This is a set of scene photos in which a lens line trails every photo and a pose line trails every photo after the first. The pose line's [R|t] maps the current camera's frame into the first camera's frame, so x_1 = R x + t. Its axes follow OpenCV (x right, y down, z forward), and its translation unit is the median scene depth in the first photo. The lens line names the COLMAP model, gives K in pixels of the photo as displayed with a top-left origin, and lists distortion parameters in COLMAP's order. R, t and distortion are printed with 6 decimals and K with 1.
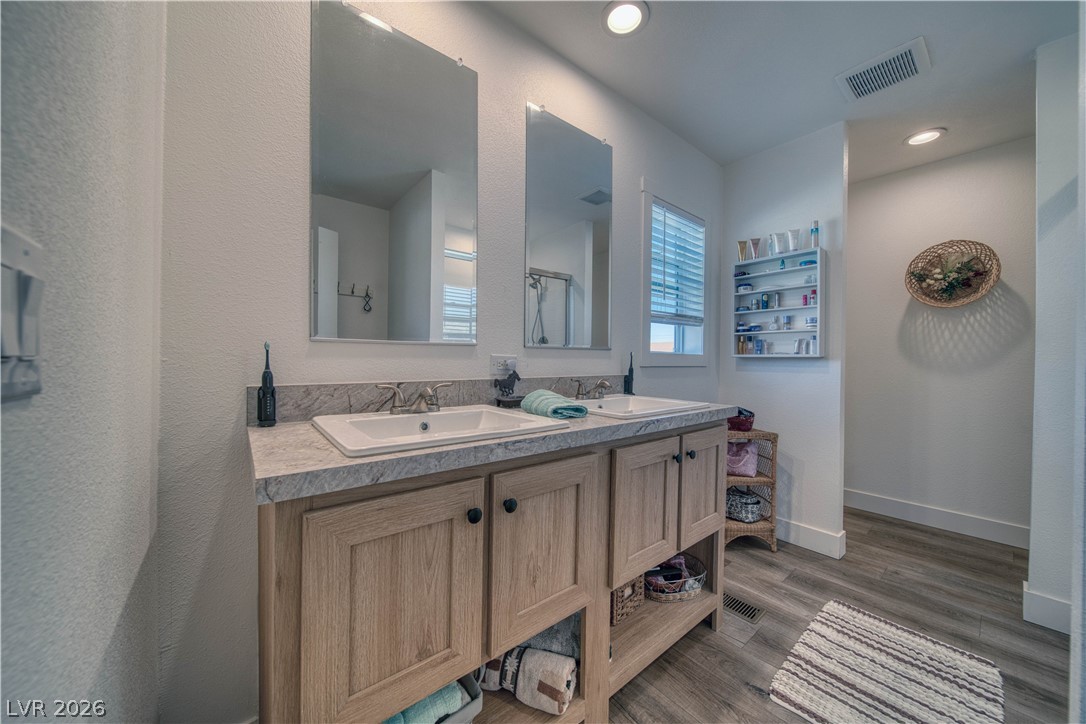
lens RADIAL K [[380.3, 0, 539.9], [0, 380.3, 362.1], [0, 0, 1]] dist [-0.002153, -0.001618]
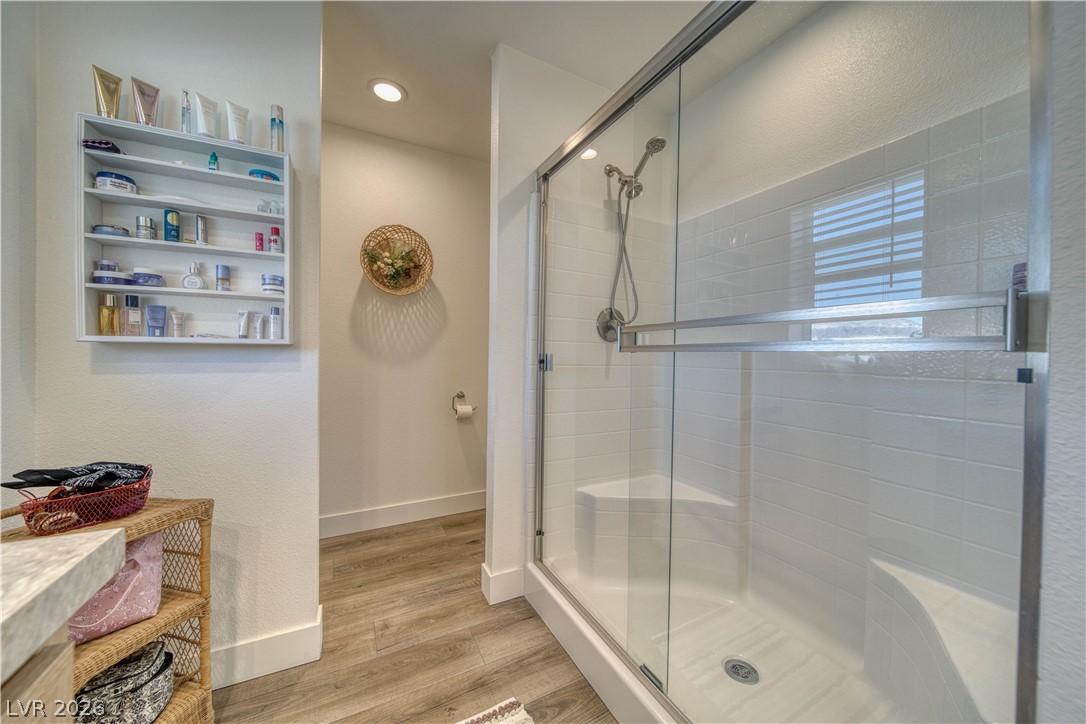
lens RADIAL K [[380.3, 0, 544.7], [0, 380.3, 358.2], [0, 0, 1]] dist [-0.002153, -0.001618]
pose [[0.205697, -0.015865, 0.978487, 0.221257], [0.000619, 0.999870, 0.016081, -0.000969], [-0.978616, -0.002703, 0.205680, 0.446100]]
